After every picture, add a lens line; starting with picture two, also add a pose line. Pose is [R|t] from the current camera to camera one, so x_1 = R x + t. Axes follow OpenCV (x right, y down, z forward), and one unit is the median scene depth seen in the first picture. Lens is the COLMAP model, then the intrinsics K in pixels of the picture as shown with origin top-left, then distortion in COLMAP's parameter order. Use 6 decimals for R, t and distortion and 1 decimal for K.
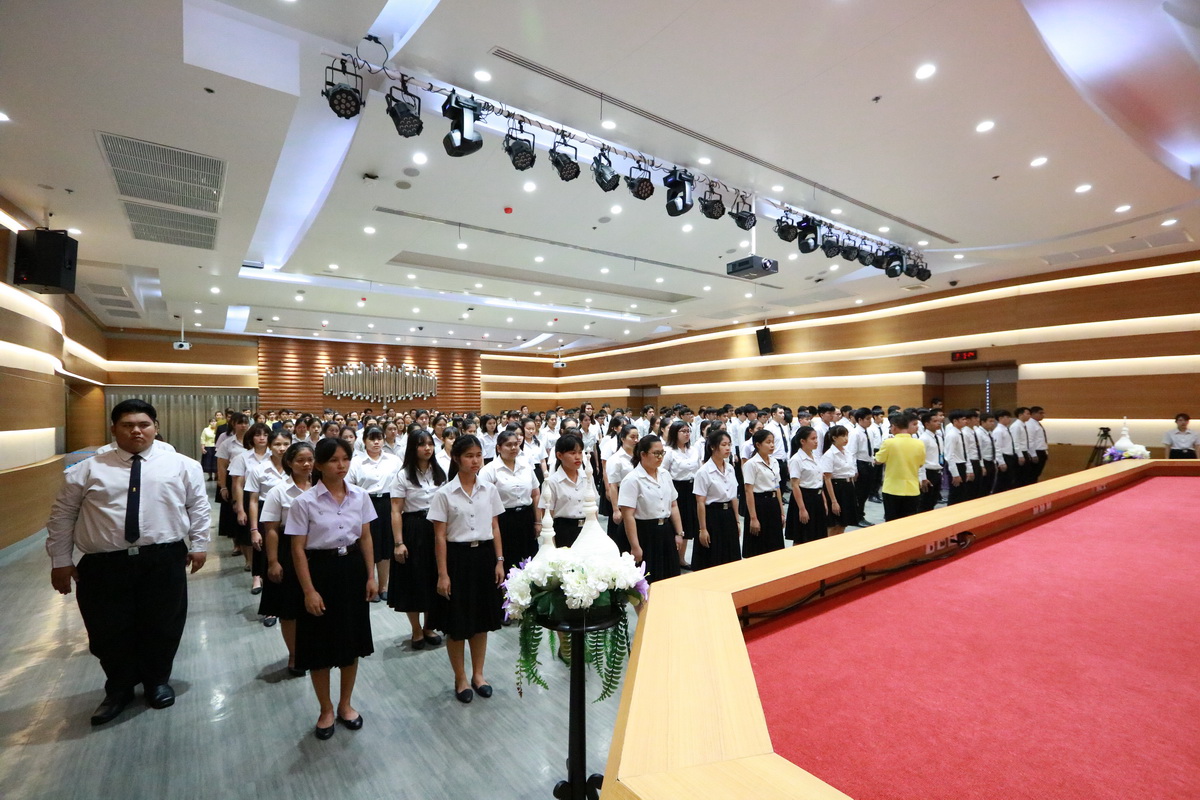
lens RADIAL K [[557.8, 0, 597.7], [0, 557.8, 411.8], [0, 0, 1]] dist [-0.018014, 0.002665]
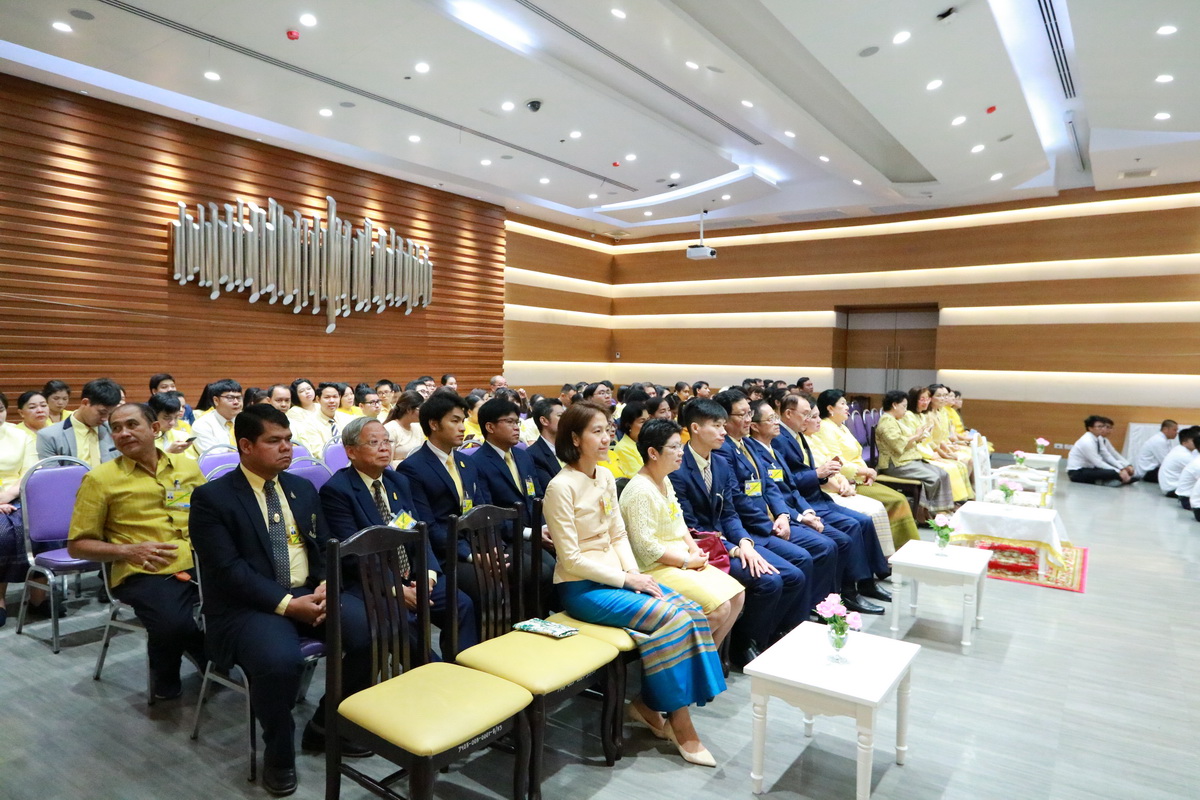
lens RADIAL K [[757.8, 0, 584.3], [0, 757.8, 412.9], [0, 0, 1]] dist [0.007138, 0.006327]
pose [[0.951458, 0.007609, 0.307684, -0.450109], [-0.029501, 0.997346, 0.066563, 0.012044], [-0.306361, -0.072409, 0.949157, 0.538206]]
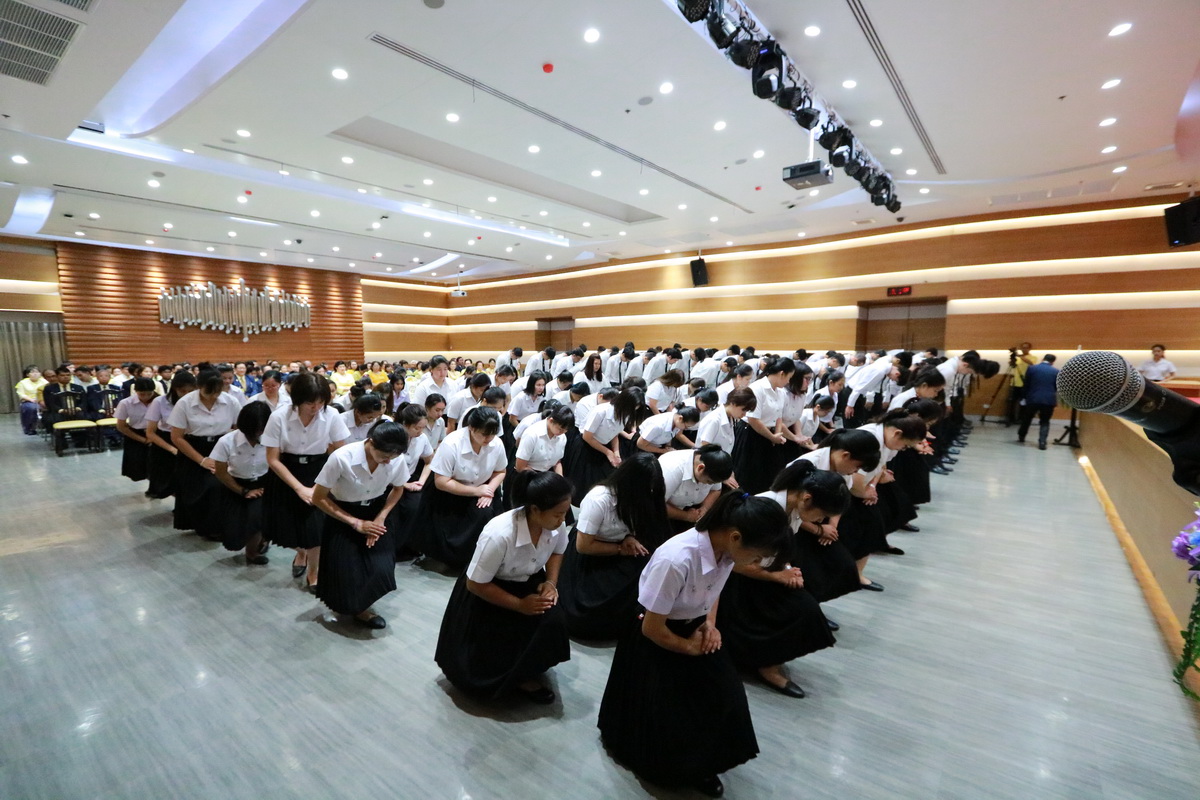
lens RADIAL K [[557.8, 0, 600.7], [0, 557.8, 413.9], [0, 0, 1]] dist [-0.018014, 0.002665]
pose [[0.962340, -0.027727, 0.270430, -0.122942], [-0.002484, 0.993847, 0.110736, 0.010761], [-0.271836, -0.107237, 0.956350, 0.078352]]
